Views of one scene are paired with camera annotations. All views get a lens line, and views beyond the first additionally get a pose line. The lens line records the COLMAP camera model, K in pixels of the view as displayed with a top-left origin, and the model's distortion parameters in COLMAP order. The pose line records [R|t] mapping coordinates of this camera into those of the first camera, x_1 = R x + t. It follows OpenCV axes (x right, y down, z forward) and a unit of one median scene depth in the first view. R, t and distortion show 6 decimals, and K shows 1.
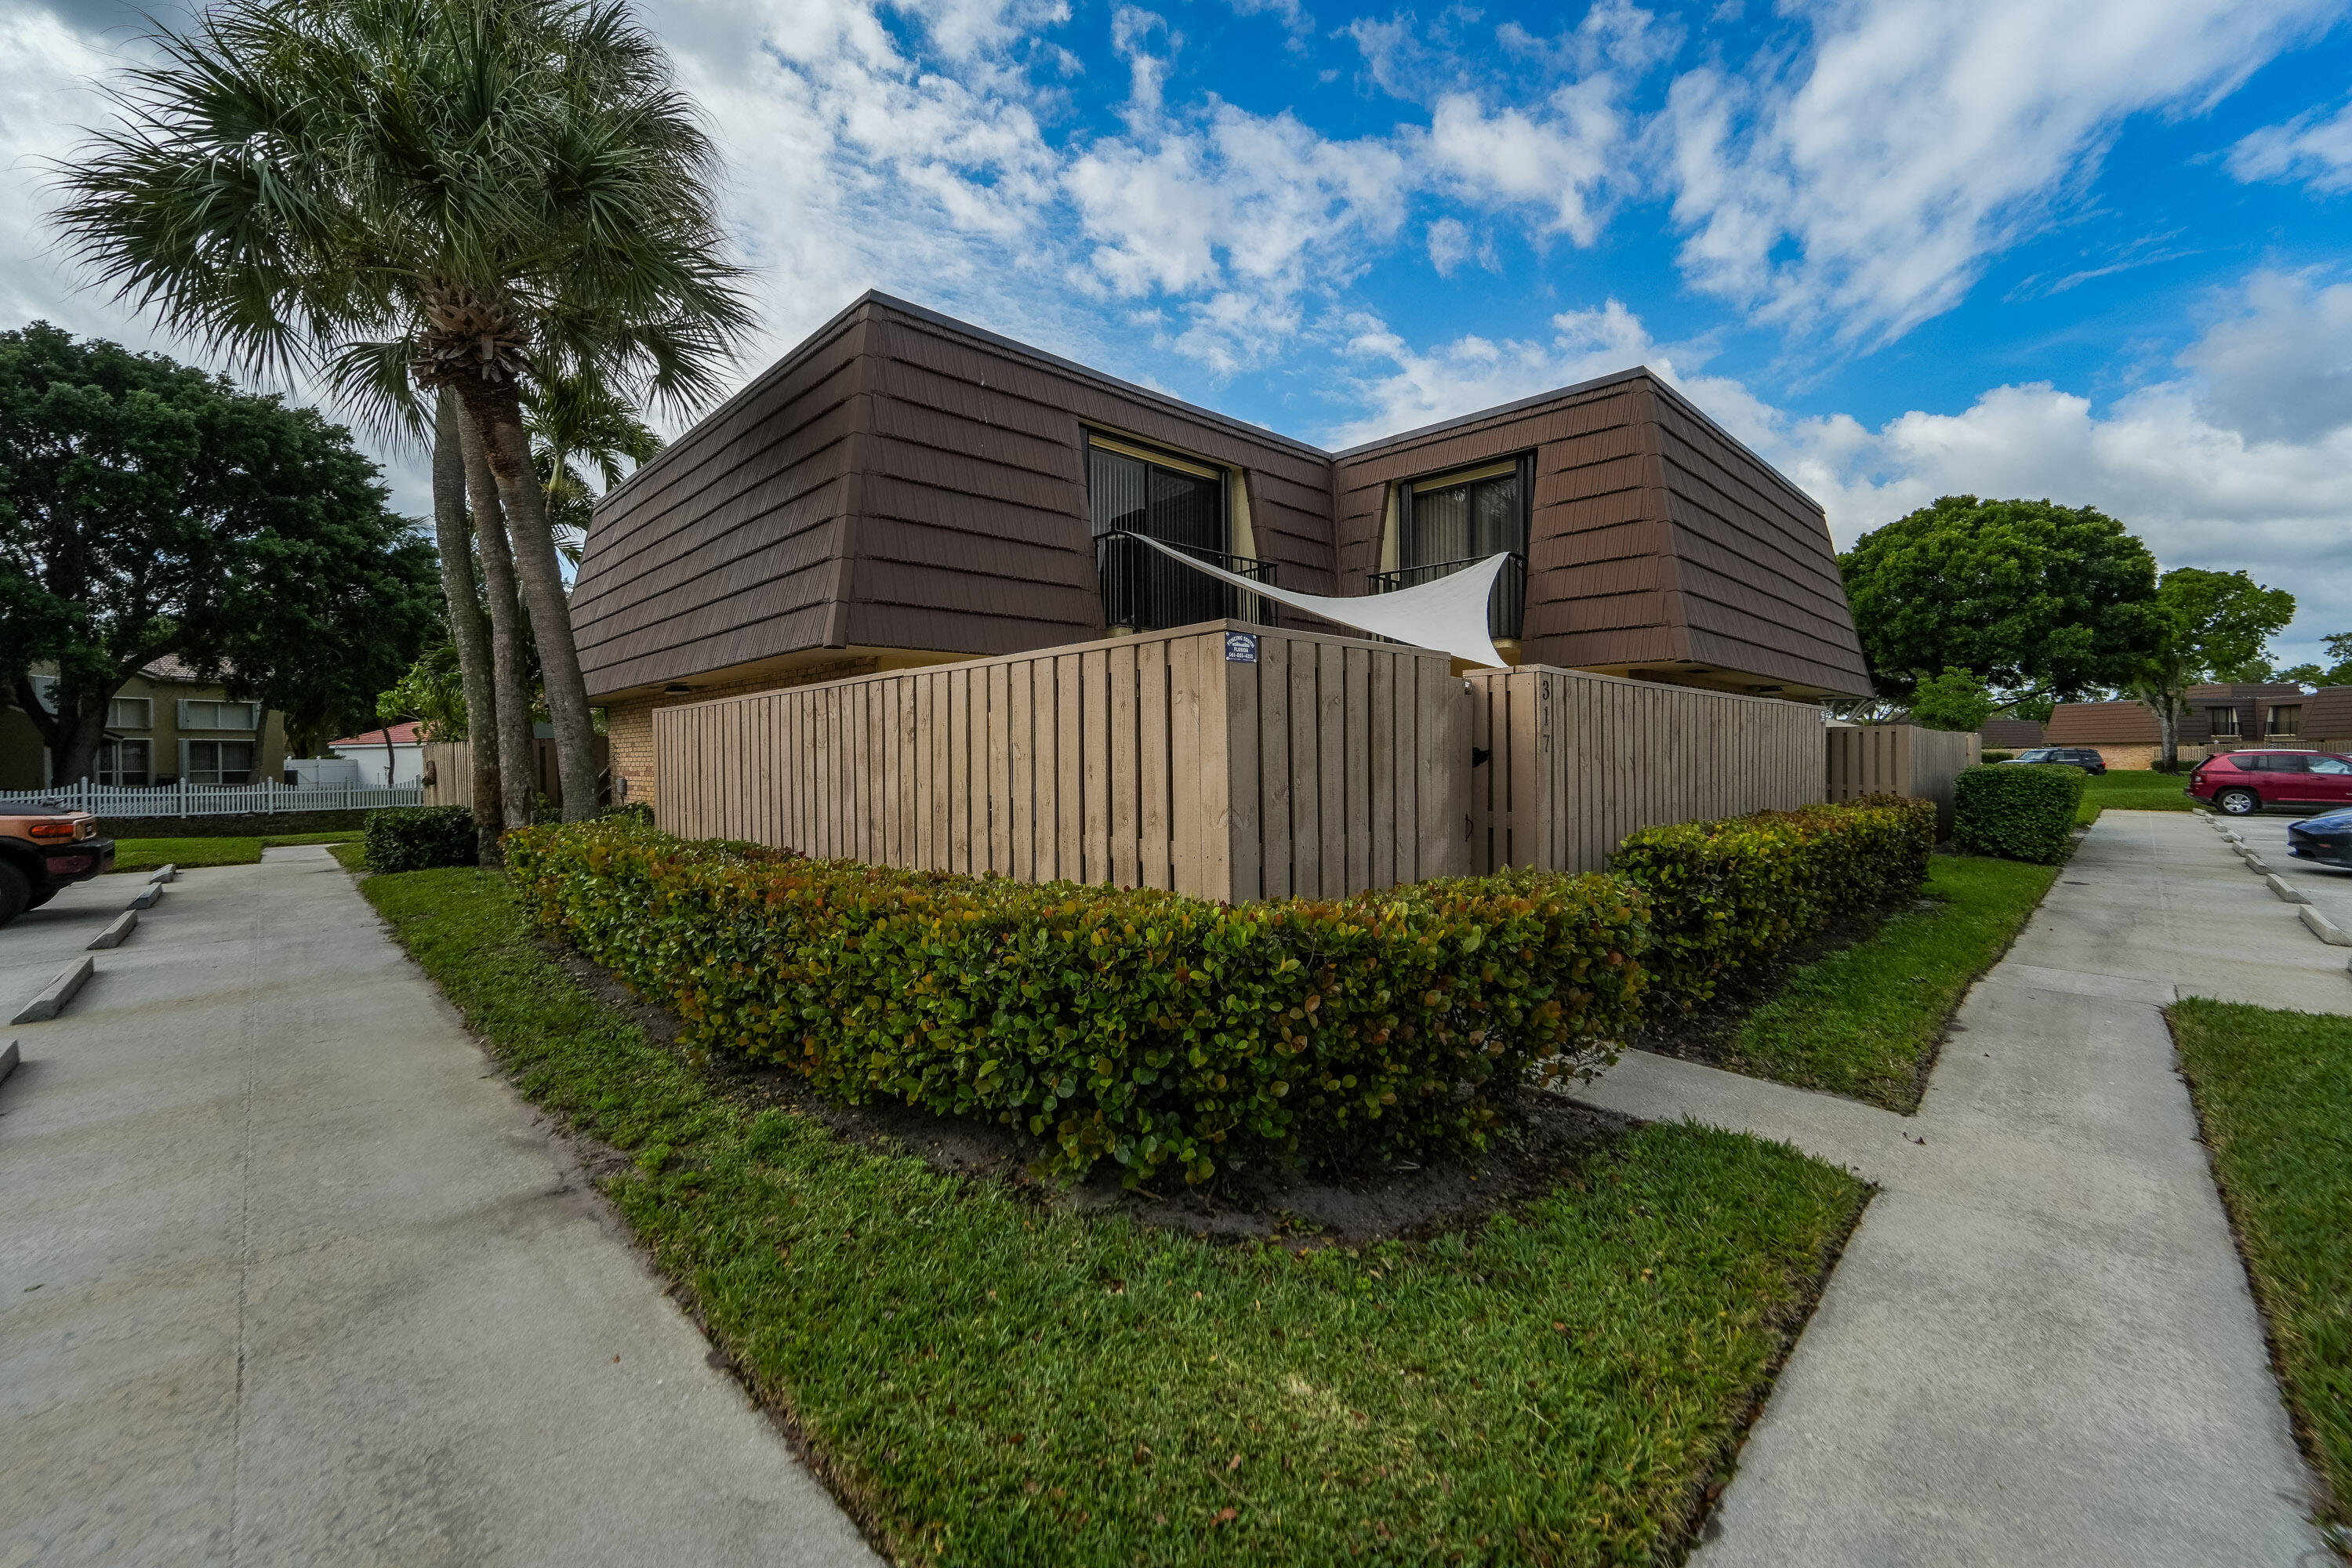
lens RADIAL K [[945.0, 0, 1179.8], [0, 945.0, 773.8], [0, 0, 1]] dist [-0.016820, 0.000455]
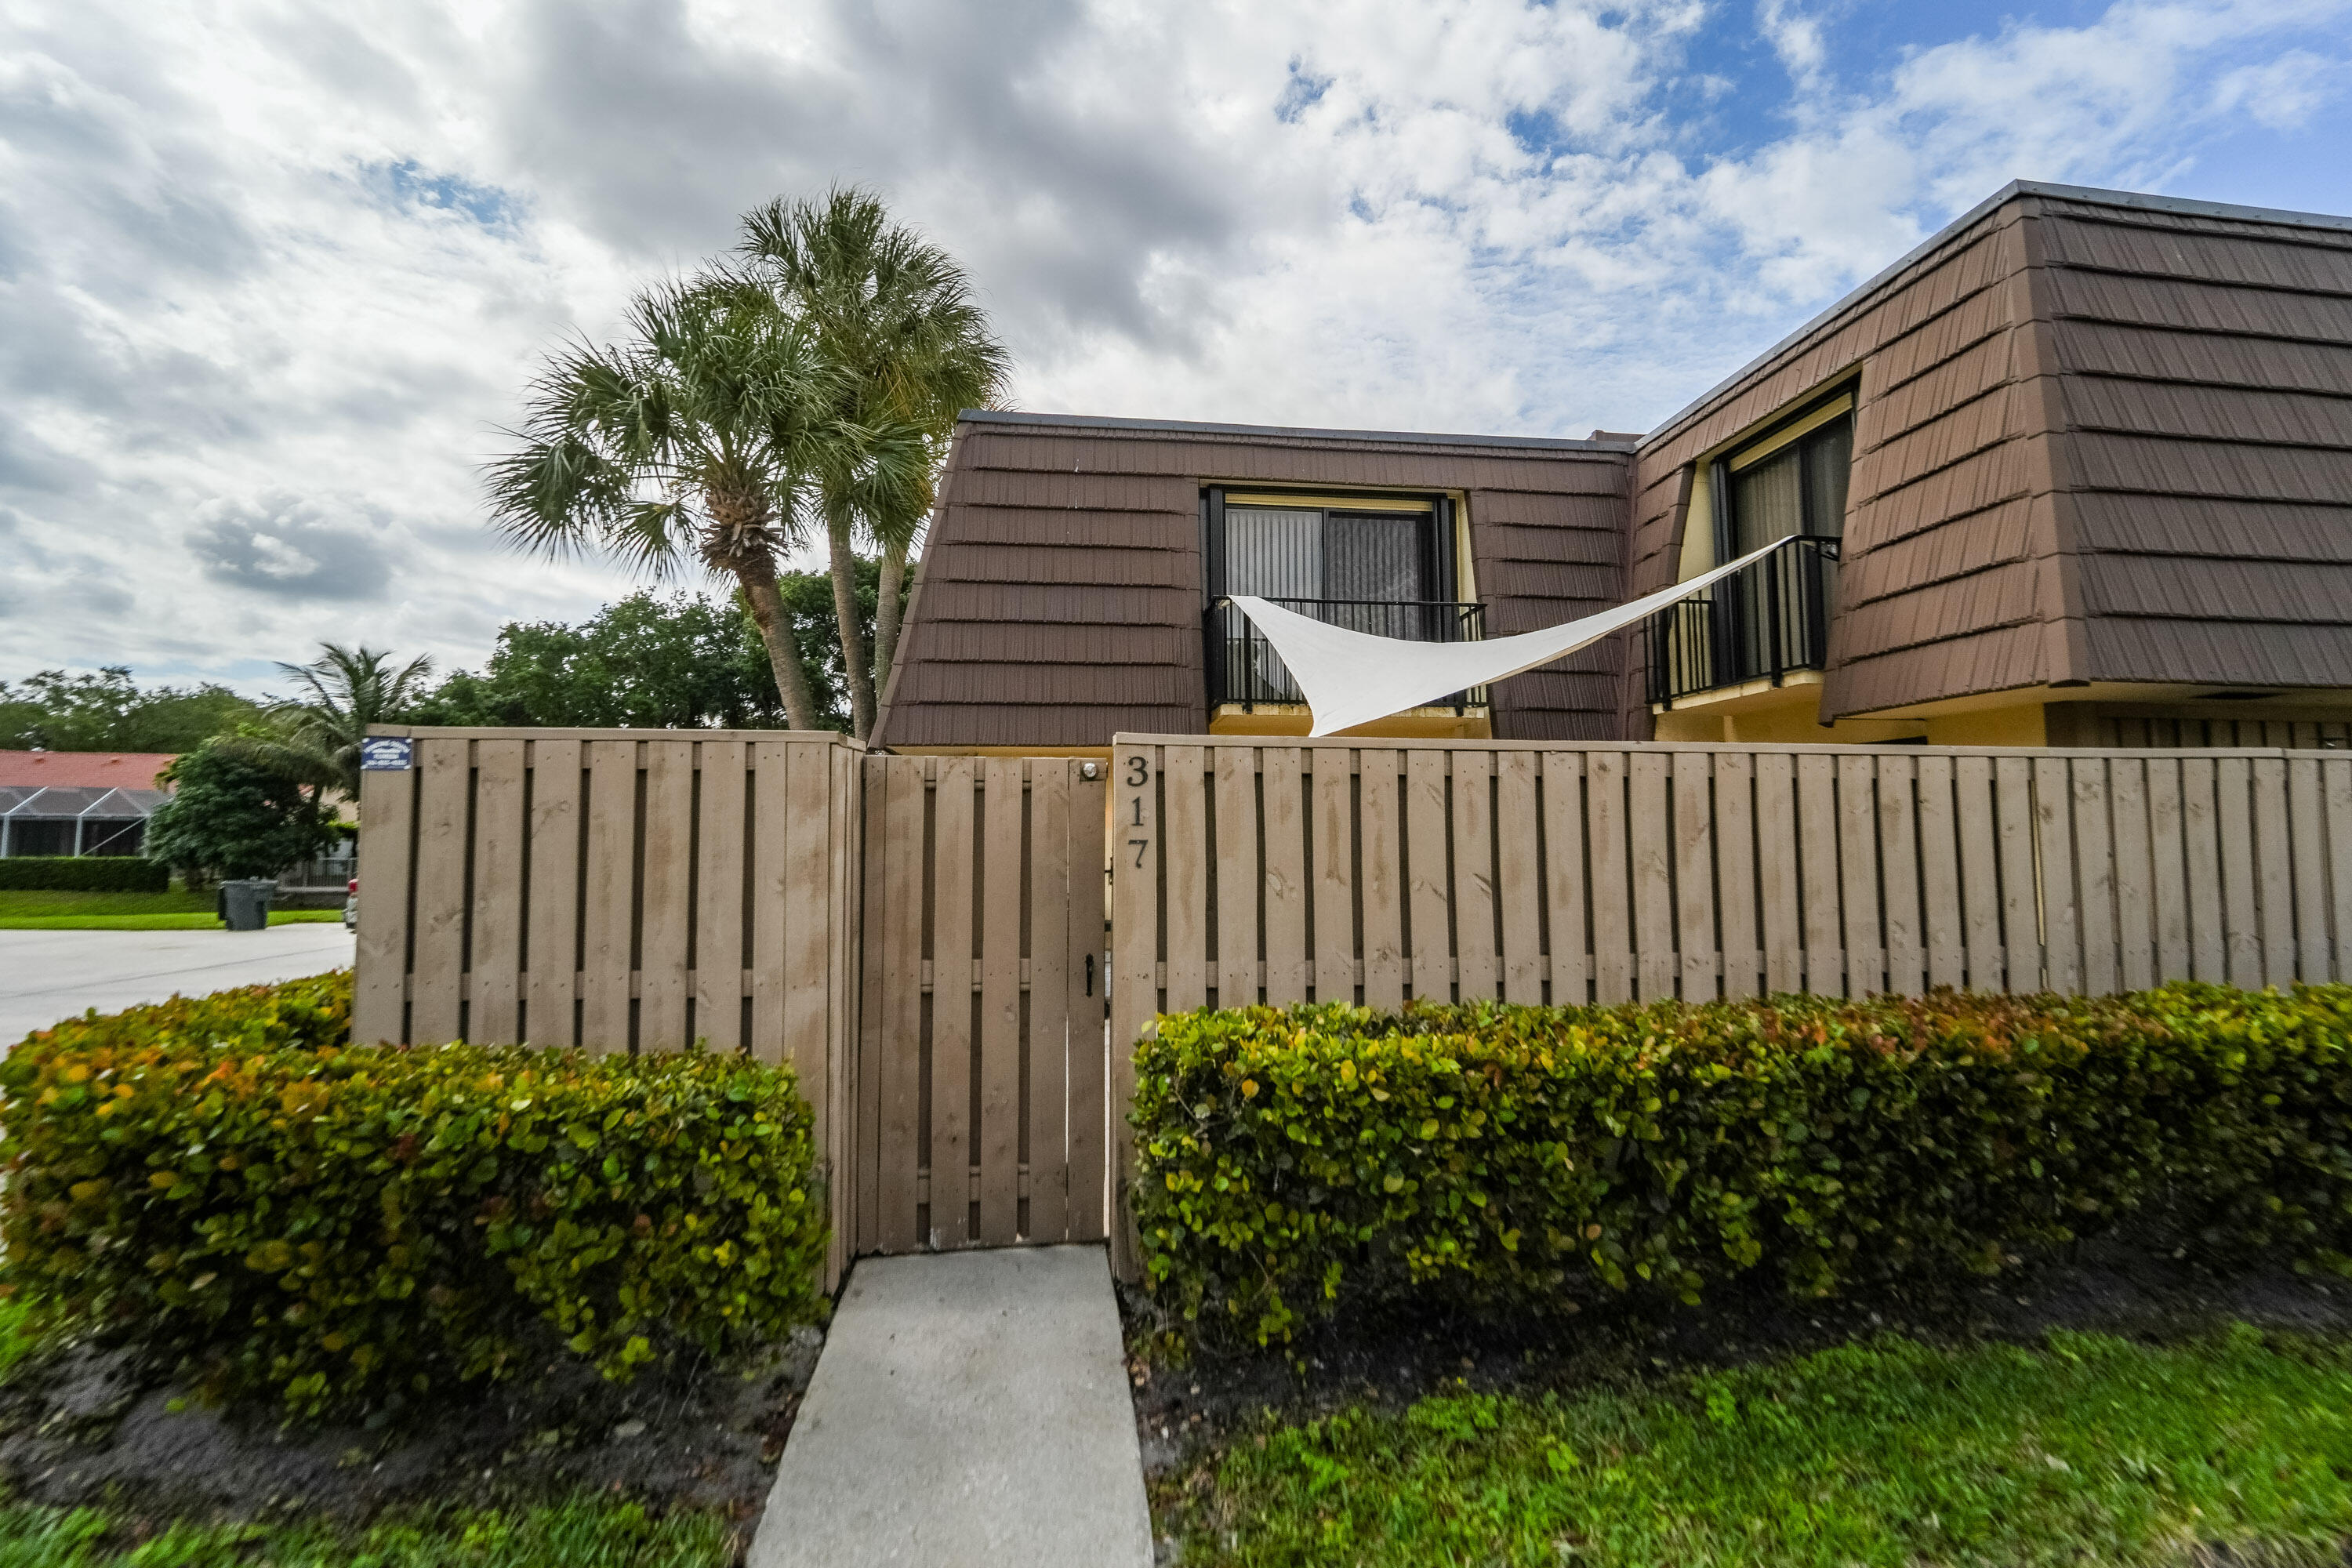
lens RADIAL K [[952.9, 0, 1176.0], [0, 952.9, 784.0], [0, 0, 1]] dist [-0.047001, 0.008182]
pose [[0.788366, -0.029405, -0.614503, 0.480452], [-0.015647, 0.997576, -0.067810, -0.022076], [0.615007, 0.063075, 0.785995, 0.309974]]
